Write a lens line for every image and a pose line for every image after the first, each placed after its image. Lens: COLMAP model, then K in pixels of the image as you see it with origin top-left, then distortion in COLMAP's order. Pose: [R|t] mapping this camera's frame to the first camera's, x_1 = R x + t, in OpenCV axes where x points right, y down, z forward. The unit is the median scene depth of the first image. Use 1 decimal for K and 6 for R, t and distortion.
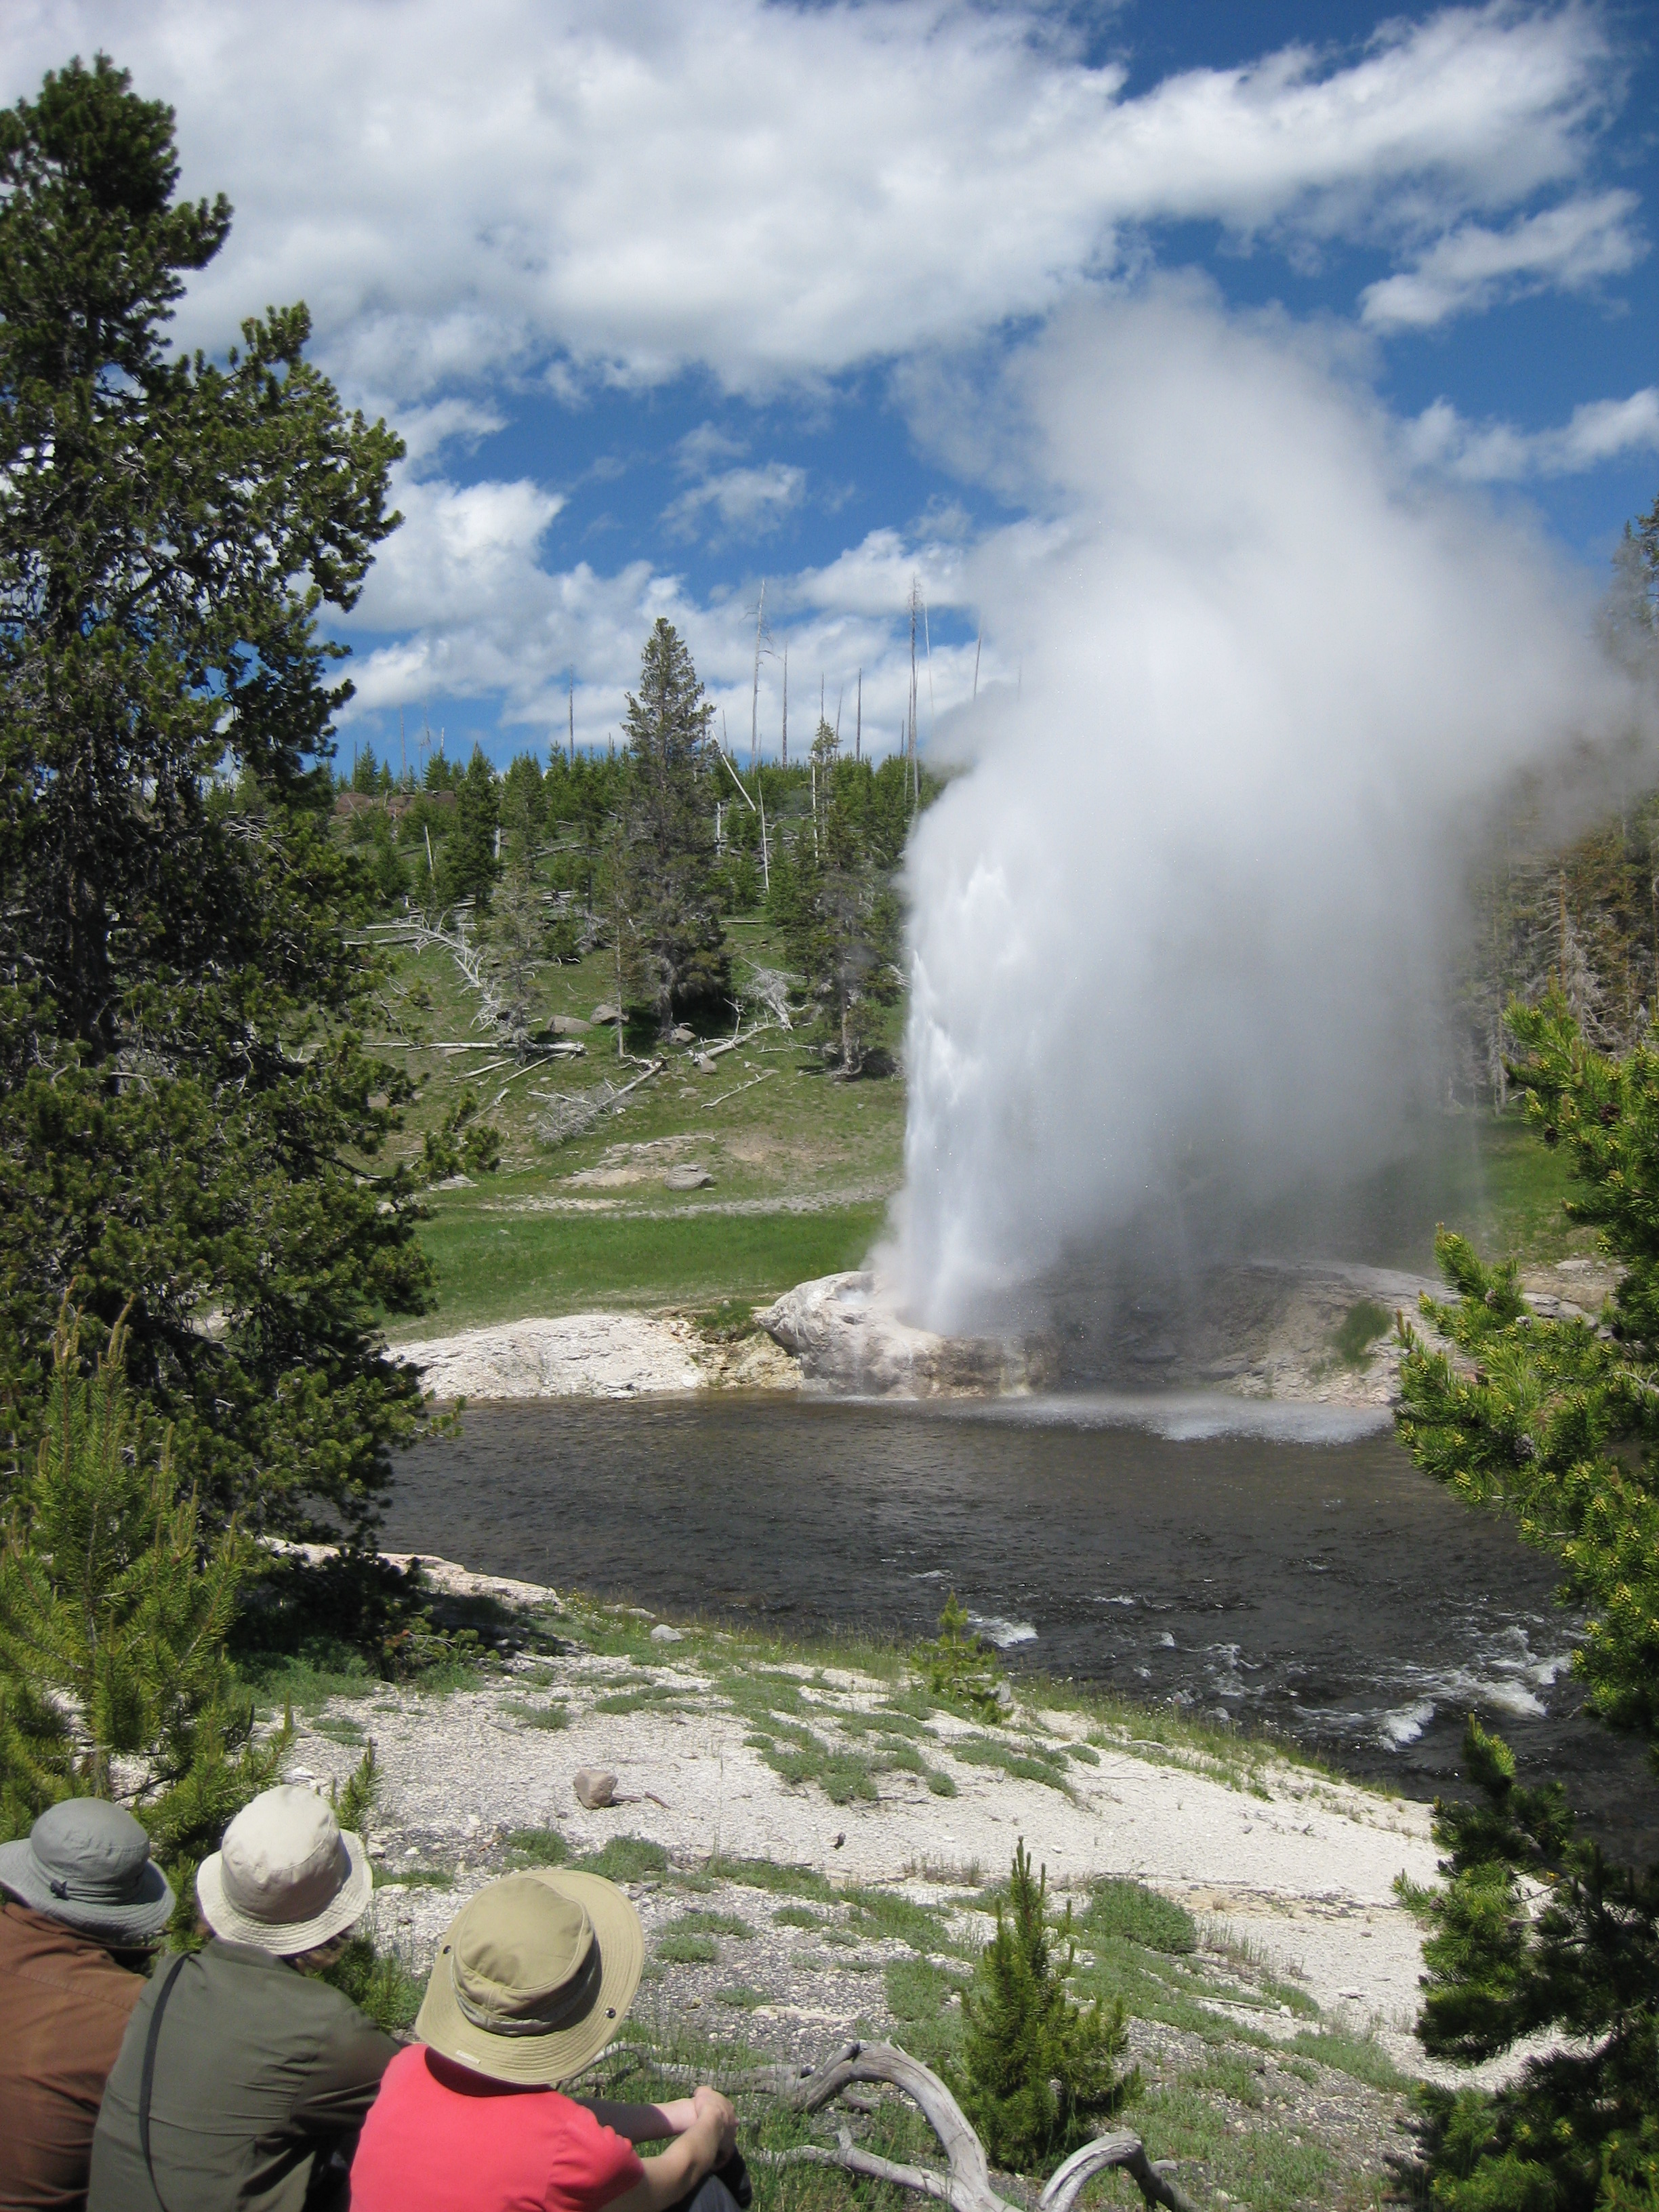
lens RADIAL K [[2466.0, 0, 851.0], [0, 2466.0, 1109.7], [0, 0, 1]] dist [-0.178978, 0.124151]
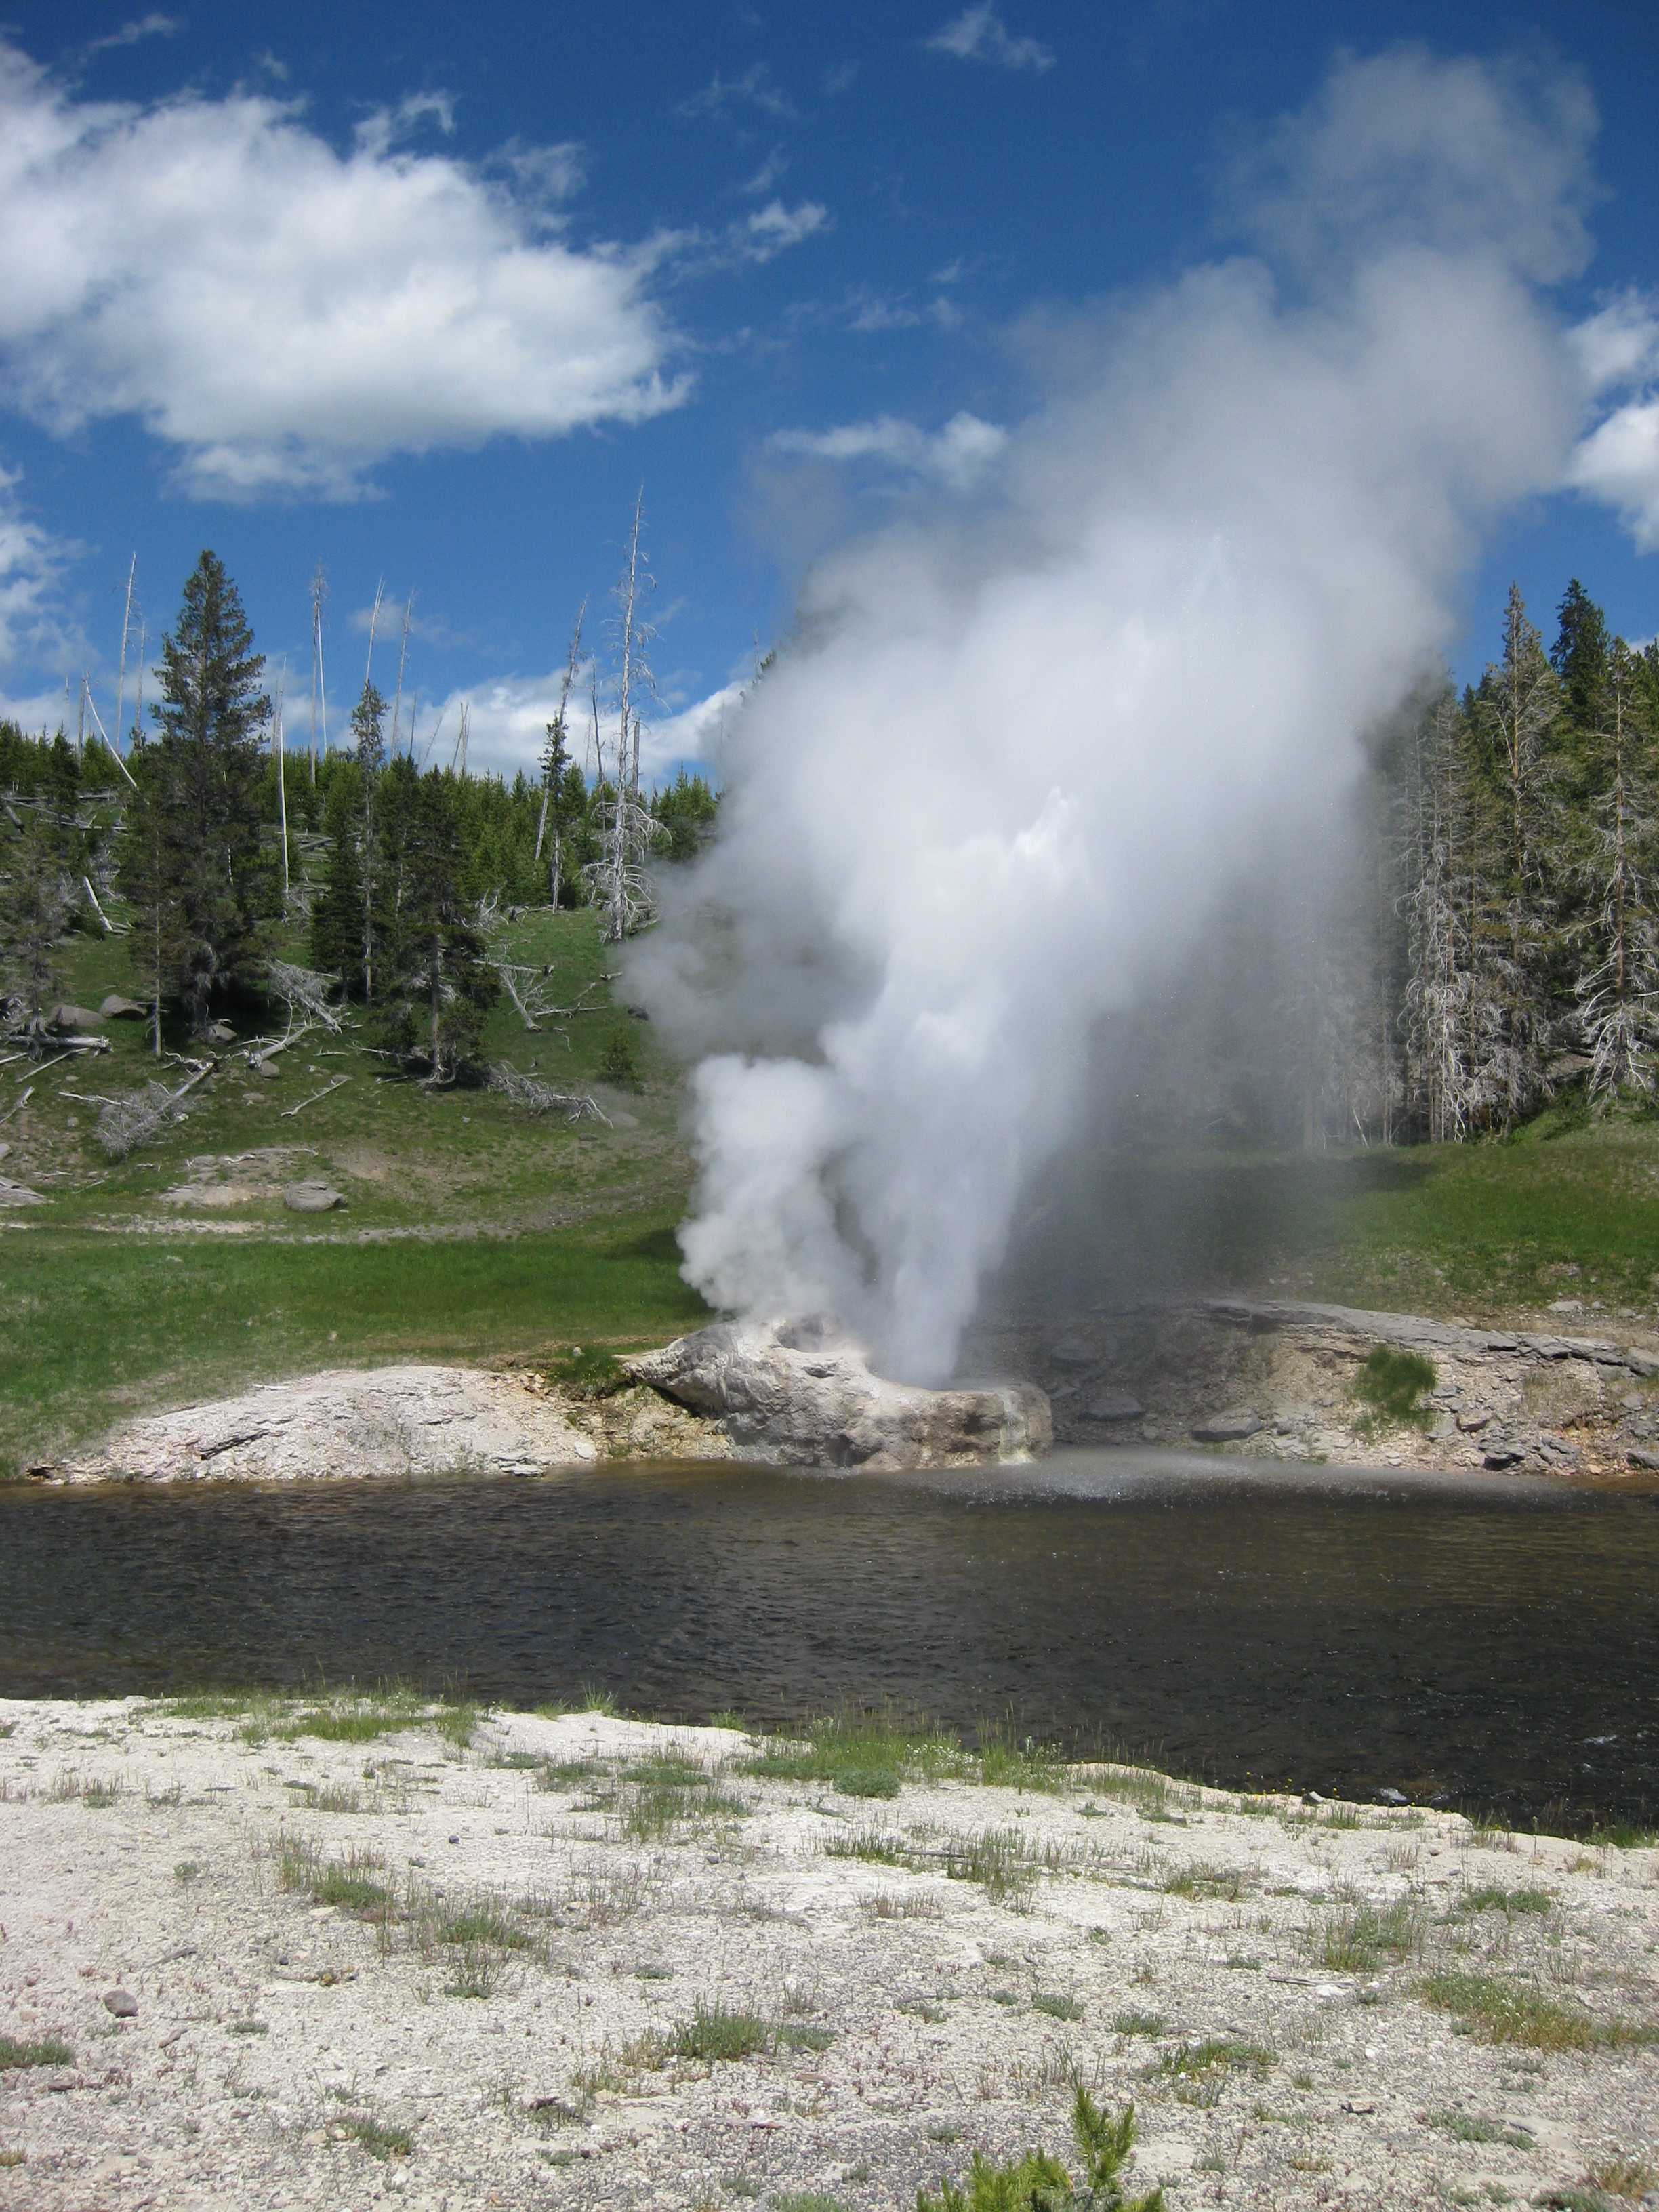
lens RADIAL K [[2466.0, 0, 851.0], [0, 2466.0, 1109.7], [0, 0, 1]] dist [-0.178978, 0.124151]
pose [[0.948644, 0.028157, 0.315090, -0.219231], [-0.023250, 0.999543, -0.019322, 0.013542], [-0.315490, 0.011004, 0.948865, 0.210968]]
